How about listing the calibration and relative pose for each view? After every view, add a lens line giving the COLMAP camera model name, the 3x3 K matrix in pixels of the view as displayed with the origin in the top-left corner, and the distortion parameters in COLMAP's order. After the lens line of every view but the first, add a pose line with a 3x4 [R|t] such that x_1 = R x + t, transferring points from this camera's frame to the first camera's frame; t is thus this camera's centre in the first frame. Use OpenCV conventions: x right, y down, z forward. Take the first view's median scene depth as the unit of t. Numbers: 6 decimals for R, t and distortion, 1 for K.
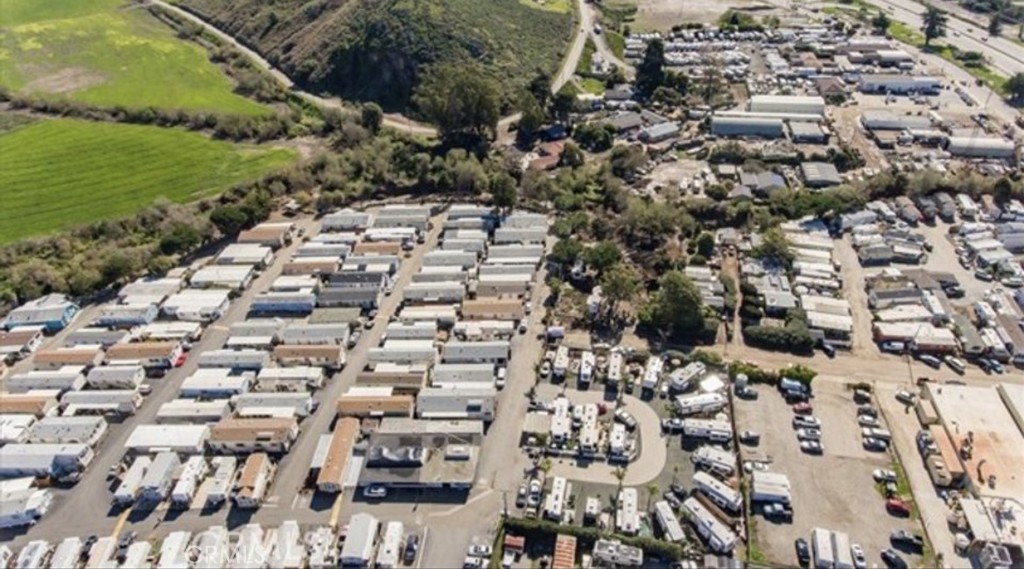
lens RADIAL K [[589.6, 0, 509.8], [0, 589.6, 262.5], [0, 0, 1]] dist [0.005254, -0.006270]
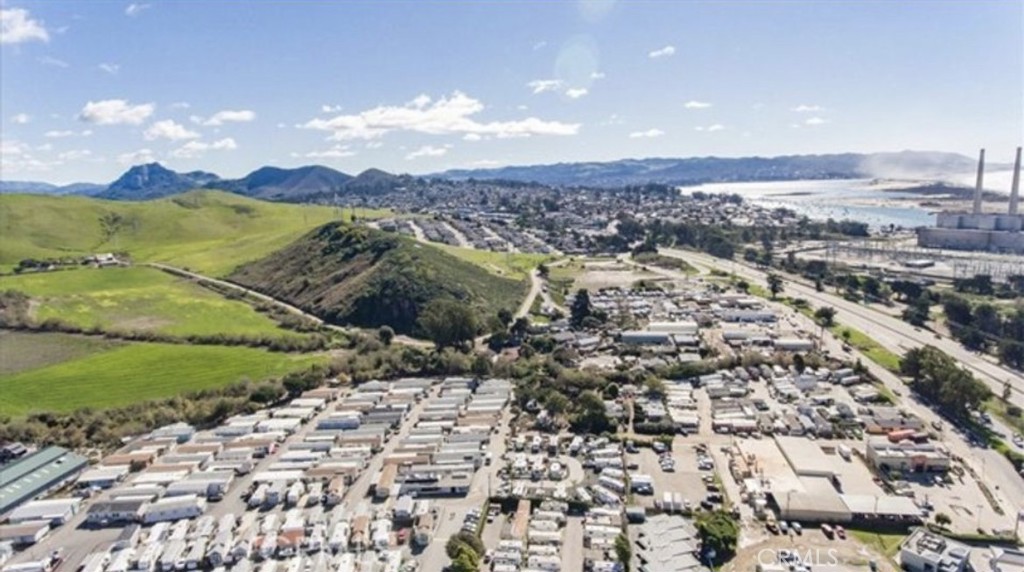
lens RADIAL K [[589.6, 0, 513.3], [0, 589.6, 285.4], [0, 0, 1]] dist [0.005254, -0.006270]
pose [[0.997873, -0.000772, 0.065187, -0.030577], [0.028639, 0.903468, -0.427697, 0.372590], [-0.058564, 0.428654, 0.901569, -0.497749]]
